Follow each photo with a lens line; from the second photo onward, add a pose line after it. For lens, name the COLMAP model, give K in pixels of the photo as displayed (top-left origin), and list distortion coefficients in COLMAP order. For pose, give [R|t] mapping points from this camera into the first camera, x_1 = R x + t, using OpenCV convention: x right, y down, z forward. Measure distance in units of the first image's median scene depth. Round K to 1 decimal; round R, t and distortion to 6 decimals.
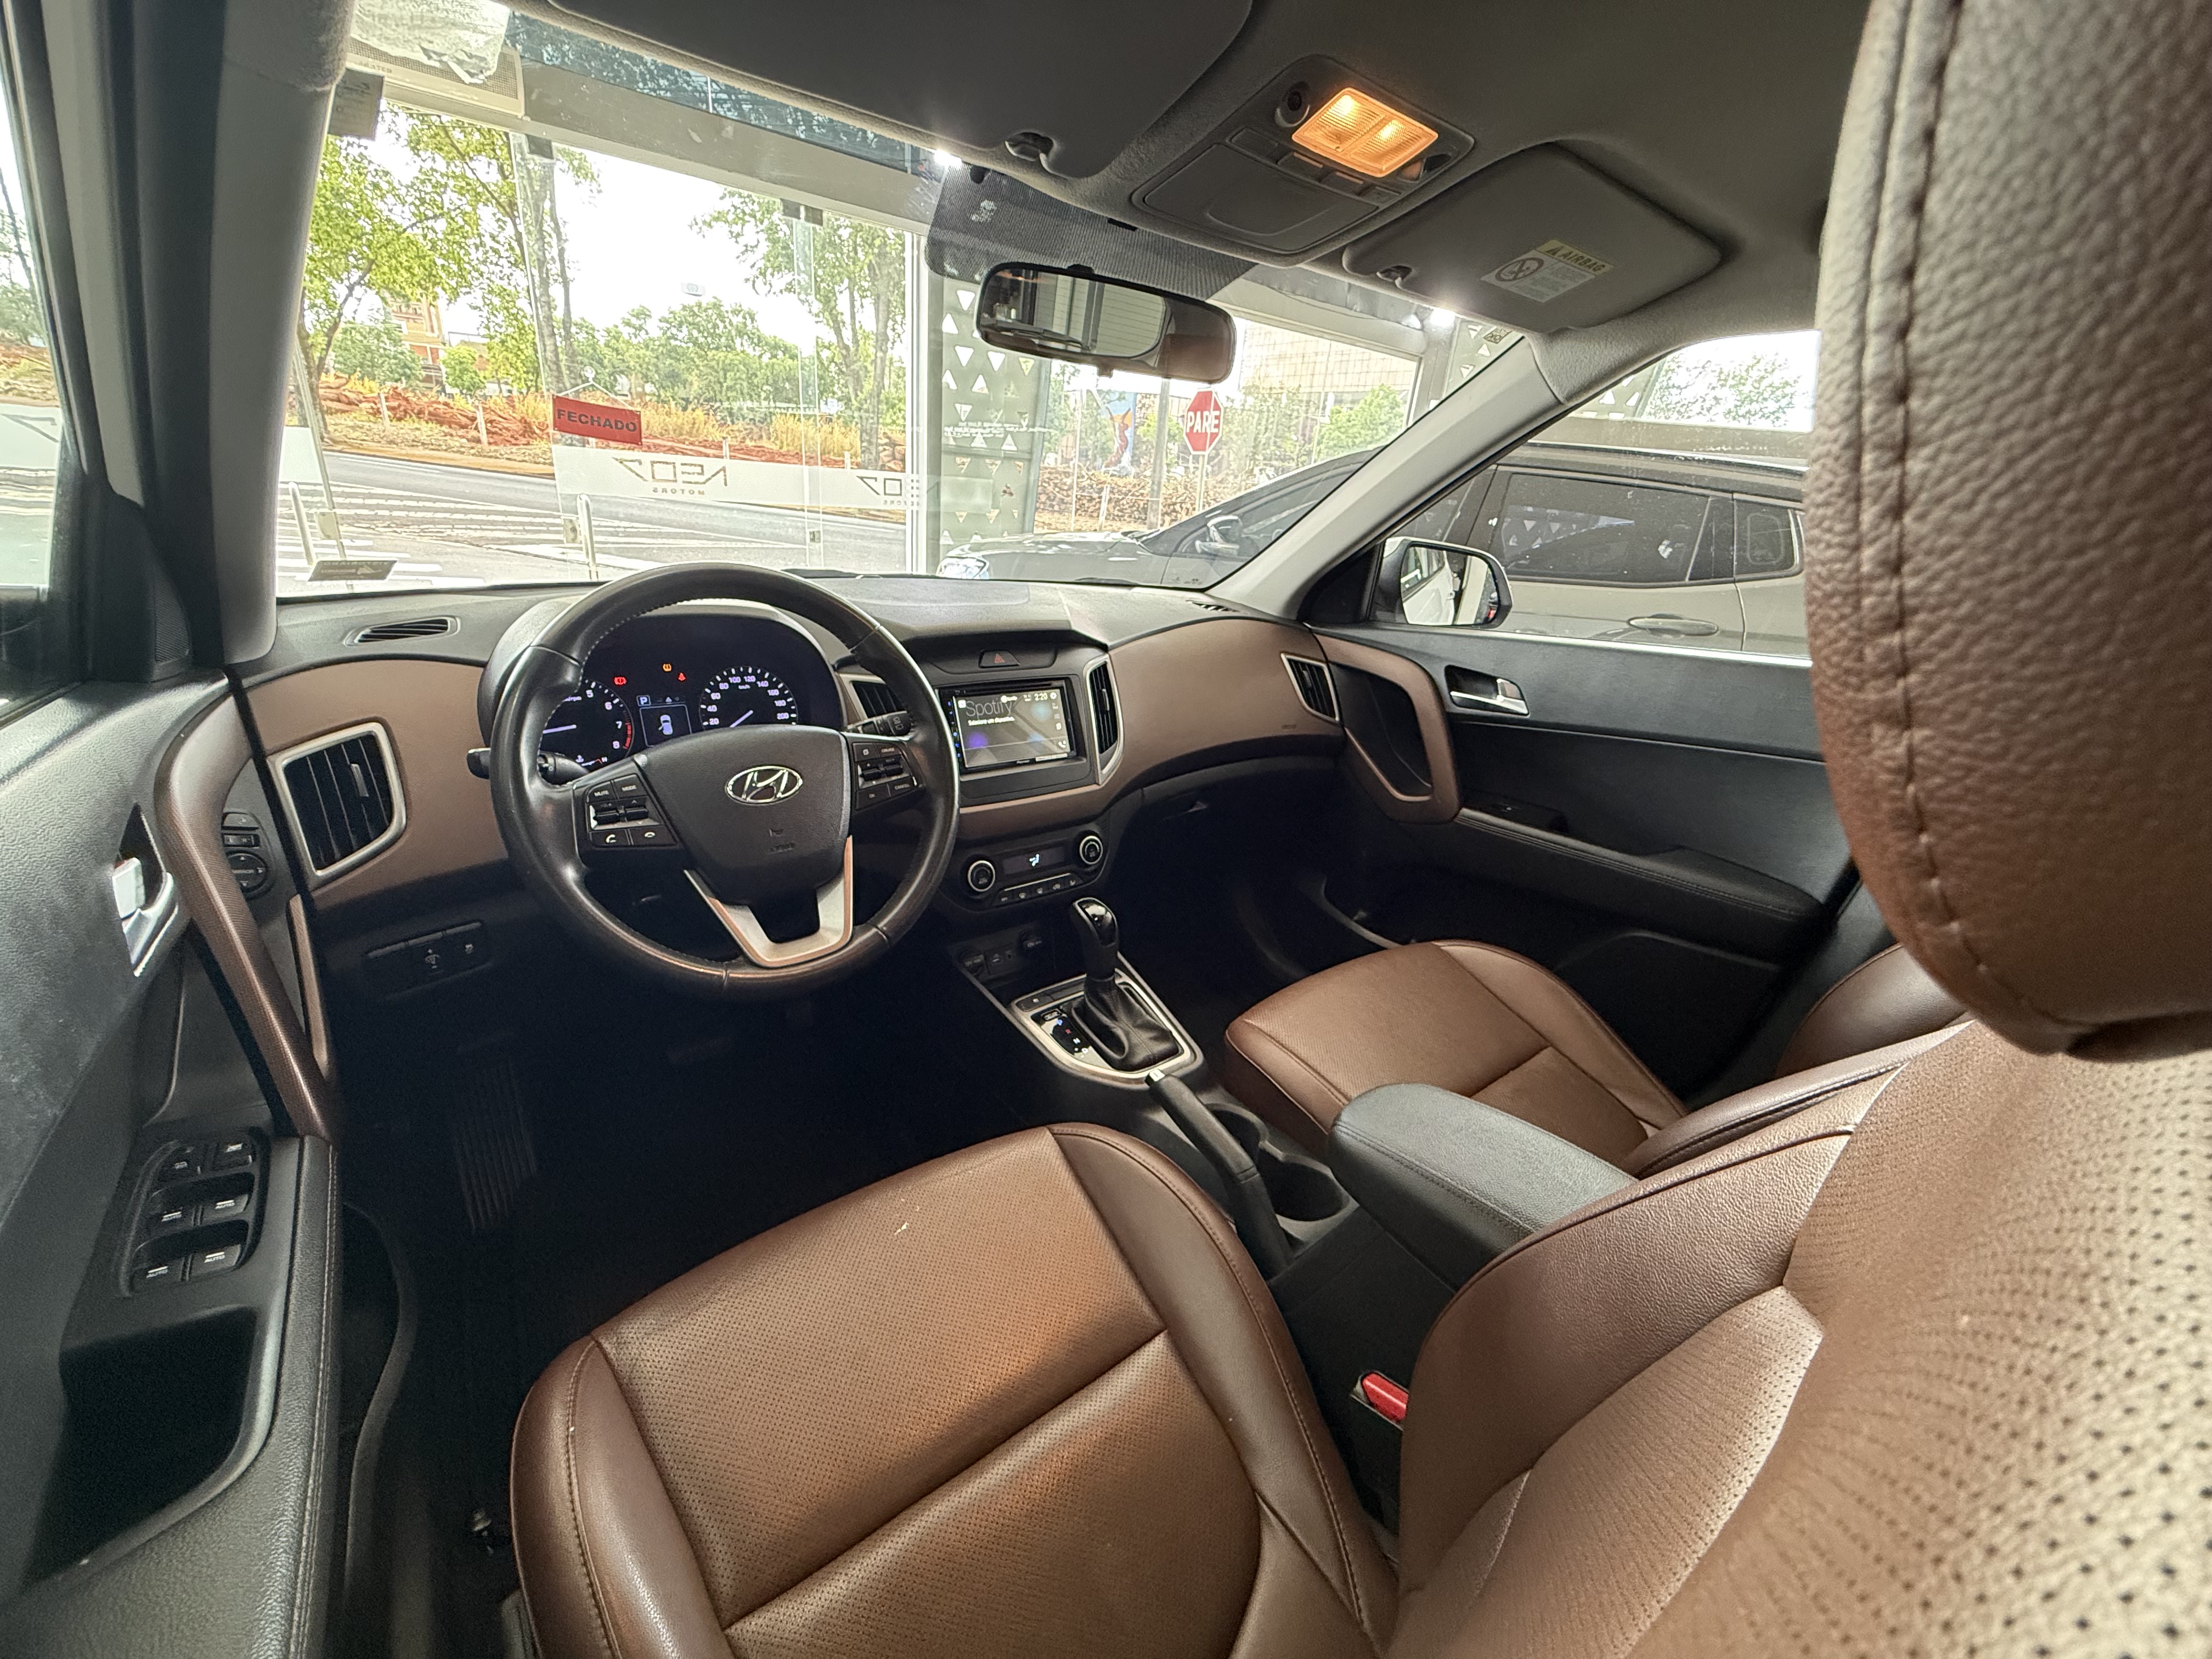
lens RADIAL K [[886.3, 0, 1098.6], [0, 886.3, 824.5], [0, 0, 1]] dist [-0.003580, -0.000592]
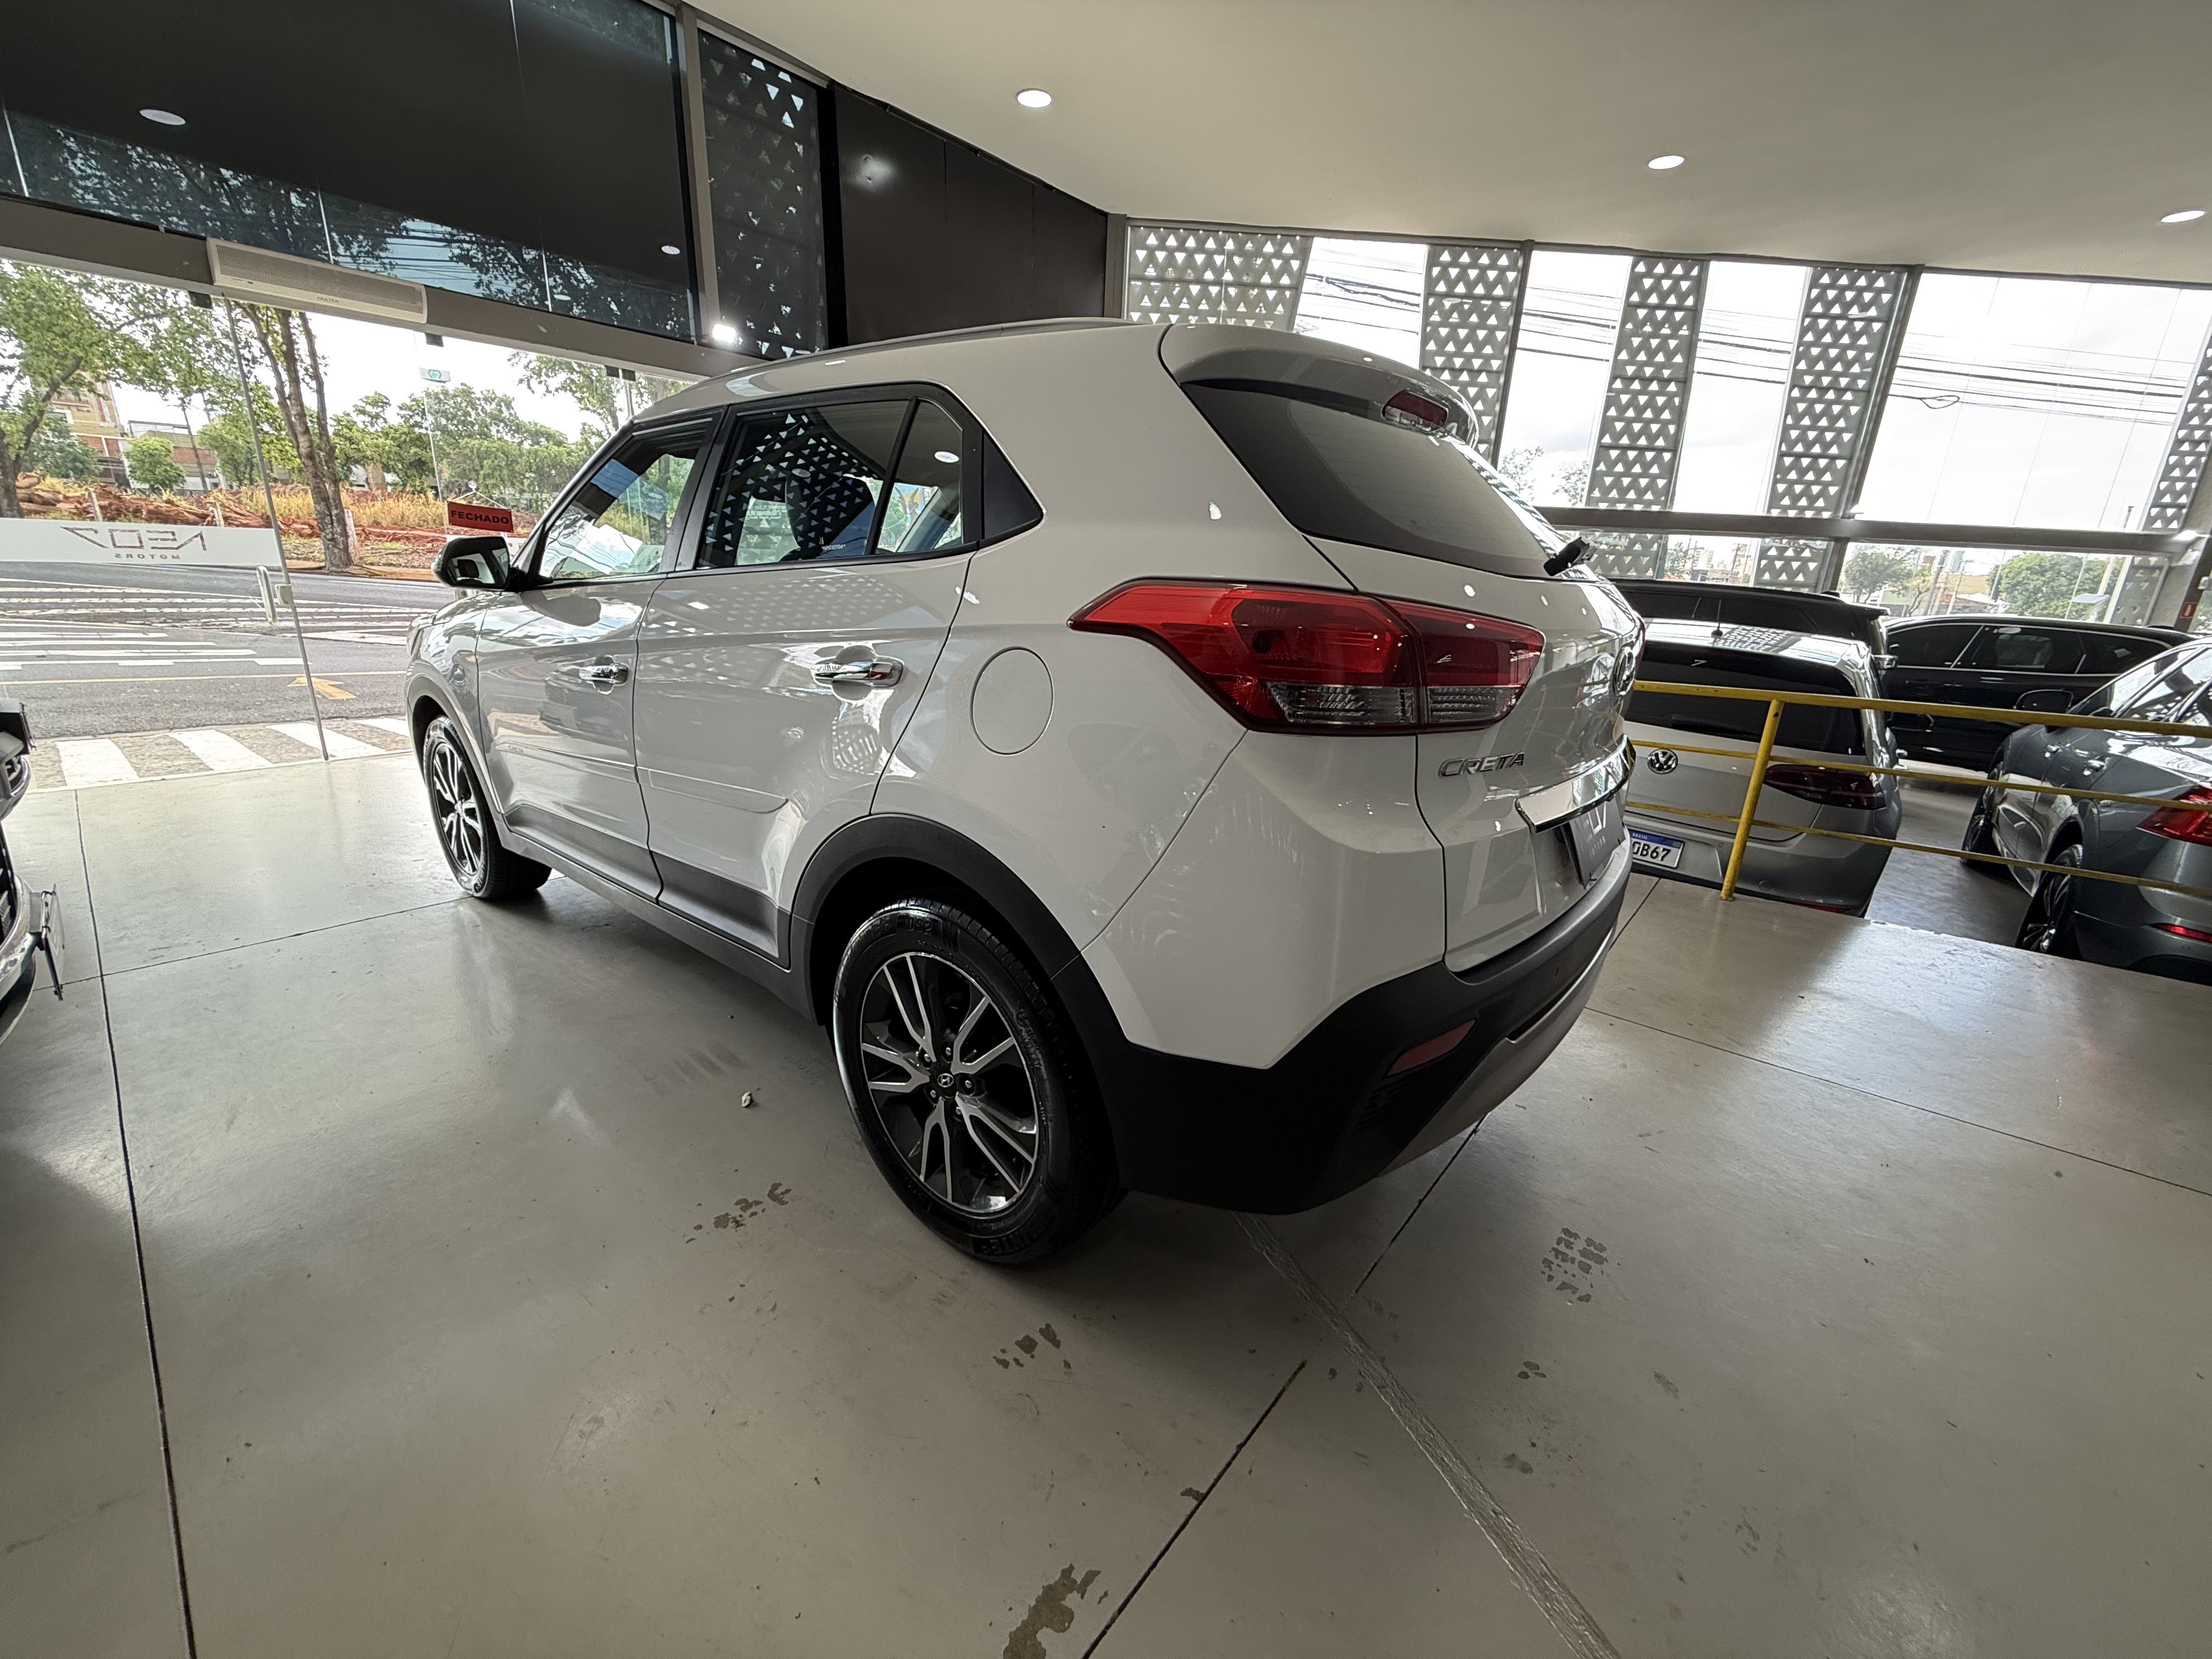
lens RADIAL K [[886.3, 0, 1105.4], [0, 886.3, 820.4], [0, 0, 1]] dist [-0.003580, -0.000592]
pose [[0.974921, -0.097796, 0.199914, 0.013115], [0.112832, 0.991471, -0.065229, 0.036549], [-0.191829, 0.086150, 0.977640, -0.084932]]
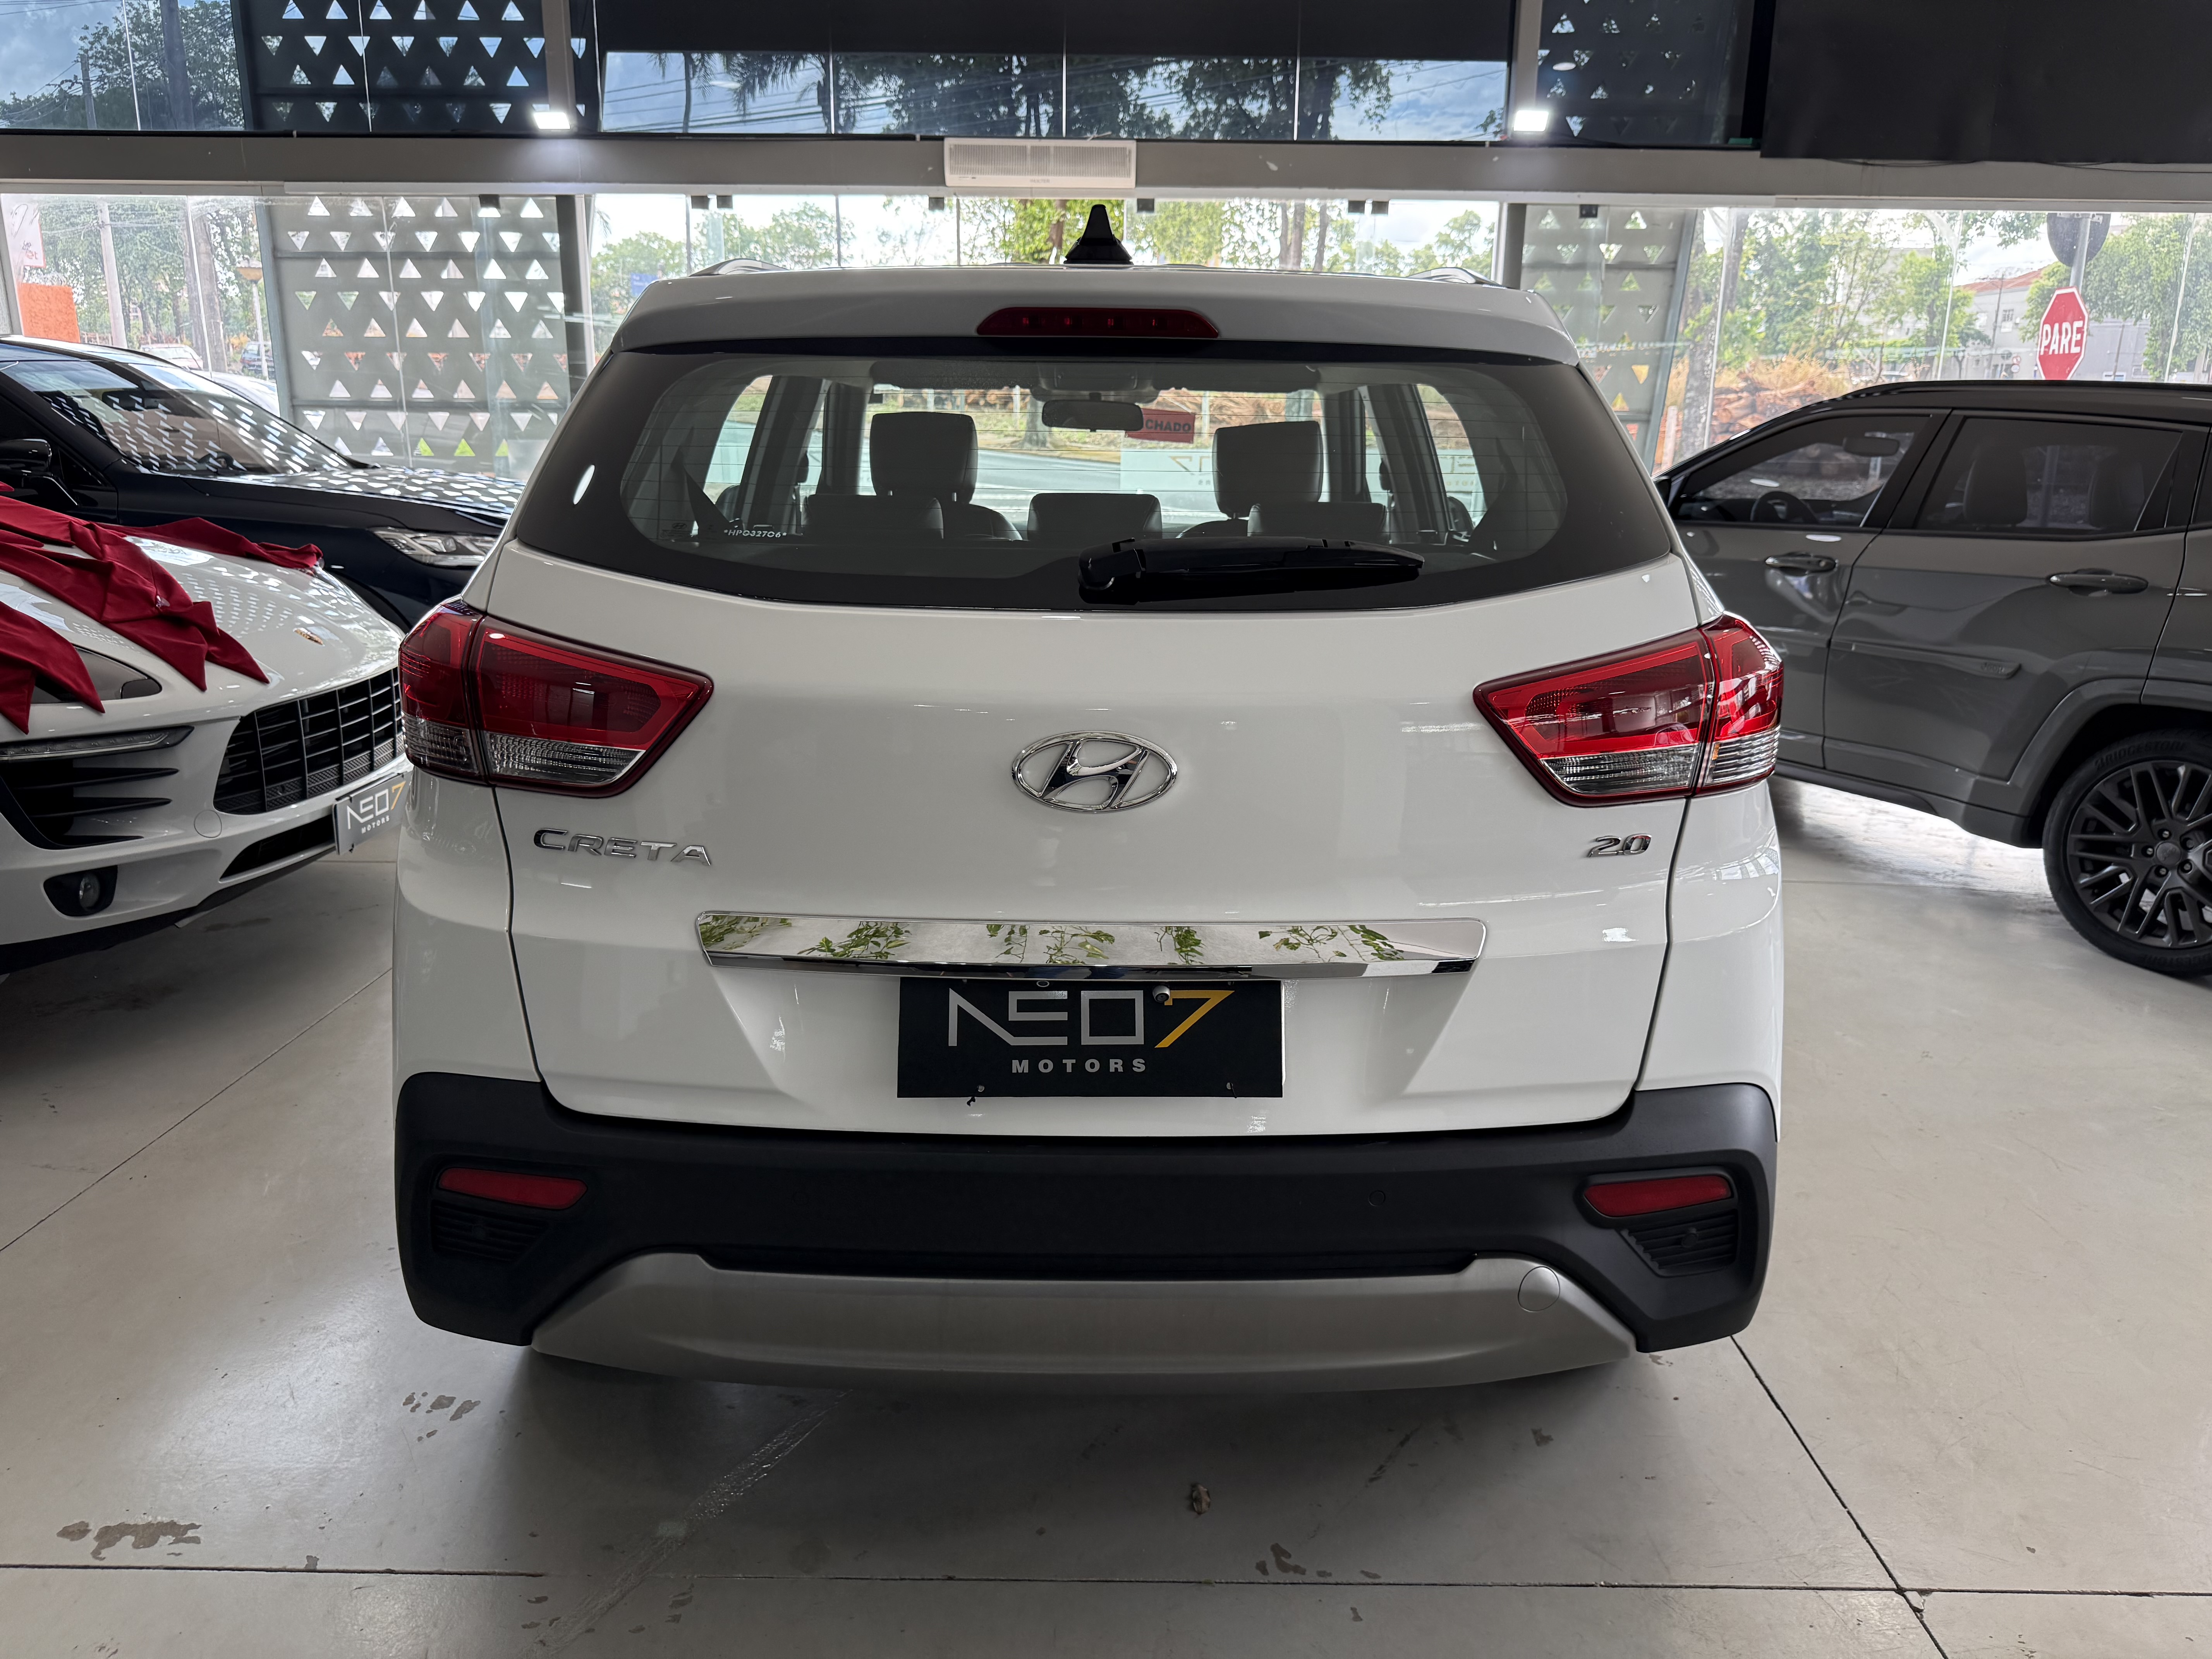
lens RADIAL K [[1556.2, 0, 1116.5], [0, 1556.2, 839.1], [0, 0, 1]] dist [-0.002981, -0.006850]
pose [[0.793494, 0.095402, -0.601054, 0.097416], [-0.170839, 0.982842, -0.069536, 0.032850], [0.584108, 0.157859, 0.796177, -0.080310]]
